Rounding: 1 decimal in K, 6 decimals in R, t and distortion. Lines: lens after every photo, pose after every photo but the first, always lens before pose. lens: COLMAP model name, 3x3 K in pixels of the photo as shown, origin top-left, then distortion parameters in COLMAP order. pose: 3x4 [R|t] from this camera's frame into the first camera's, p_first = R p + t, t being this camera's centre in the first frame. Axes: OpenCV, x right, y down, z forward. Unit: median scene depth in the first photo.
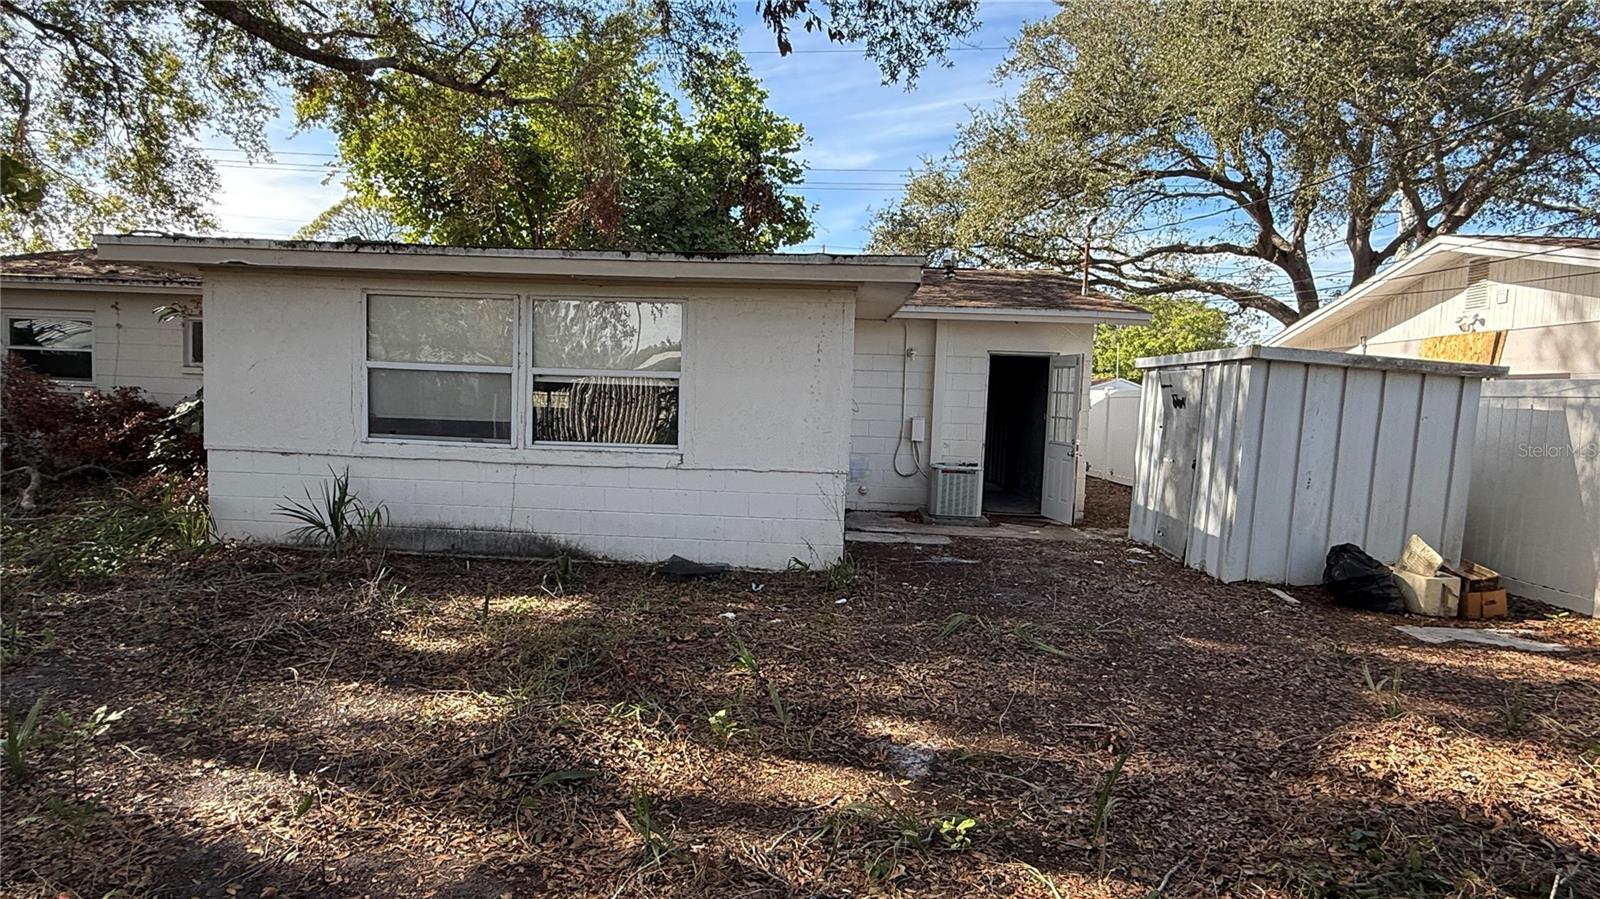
lens RADIAL K [[839.4, 0, 799.9], [0, 839.4, 450.0], [0, 0, 1]] dist [-0.001499, 0.000836]
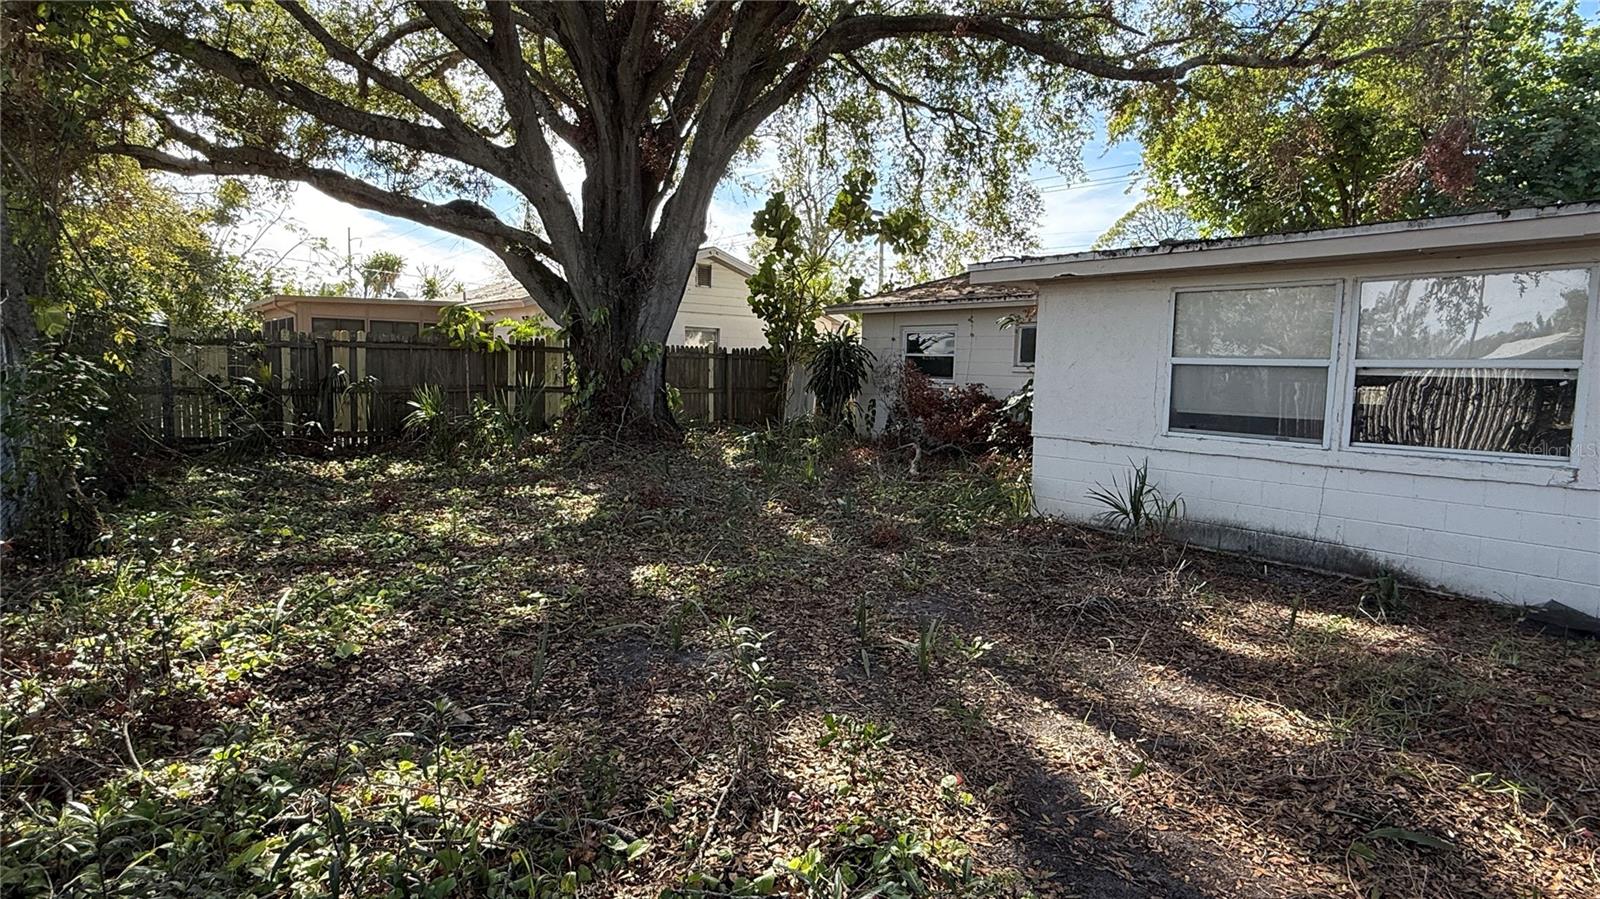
lens RADIAL K [[839.4, 0, 804.5], [0, 839.4, 445.9], [0, 0, 1]] dist [-0.001499, 0.000836]
pose [[0.653428, 0.050787, -0.755283, -0.025119], [-0.049295, 0.998484, 0.024493, -0.000382], [0.755382, 0.021228, 0.654941, -0.016723]]
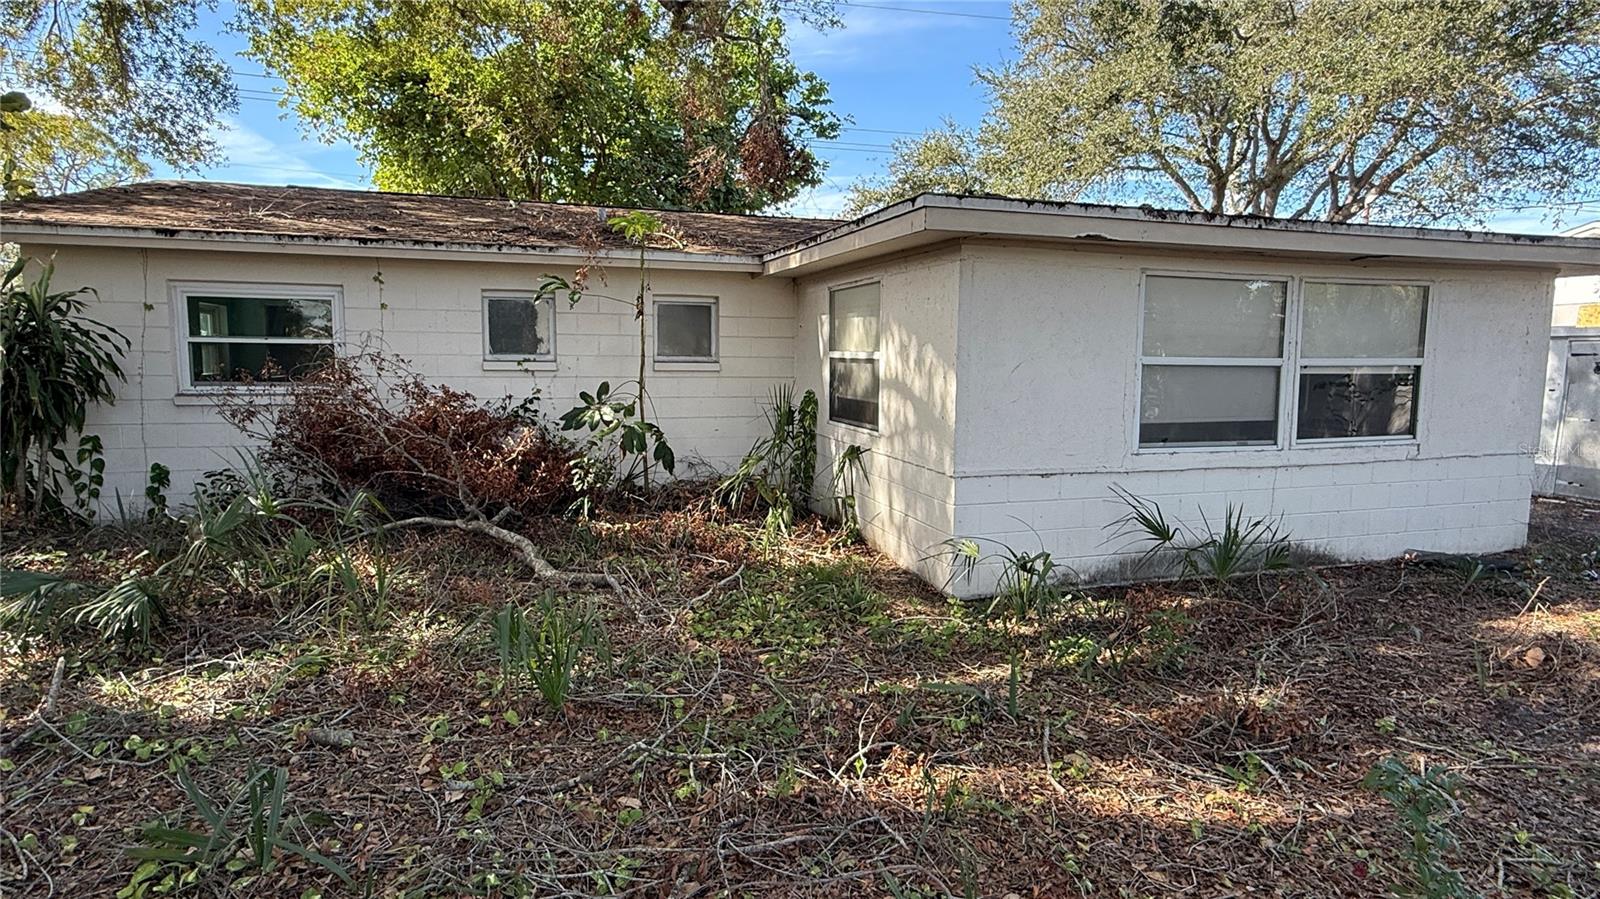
lens RADIAL K [[839.4, 0, 799.2], [0, 839.4, 442.8], [0, 0, 1]] dist [-0.001499, 0.000836]
pose [[0.943222, -0.063727, 0.325993, -1.101245], [0.049392, 0.997421, 0.052072, -0.080181], [-0.328471, -0.033014, 0.943937, 0.325281]]
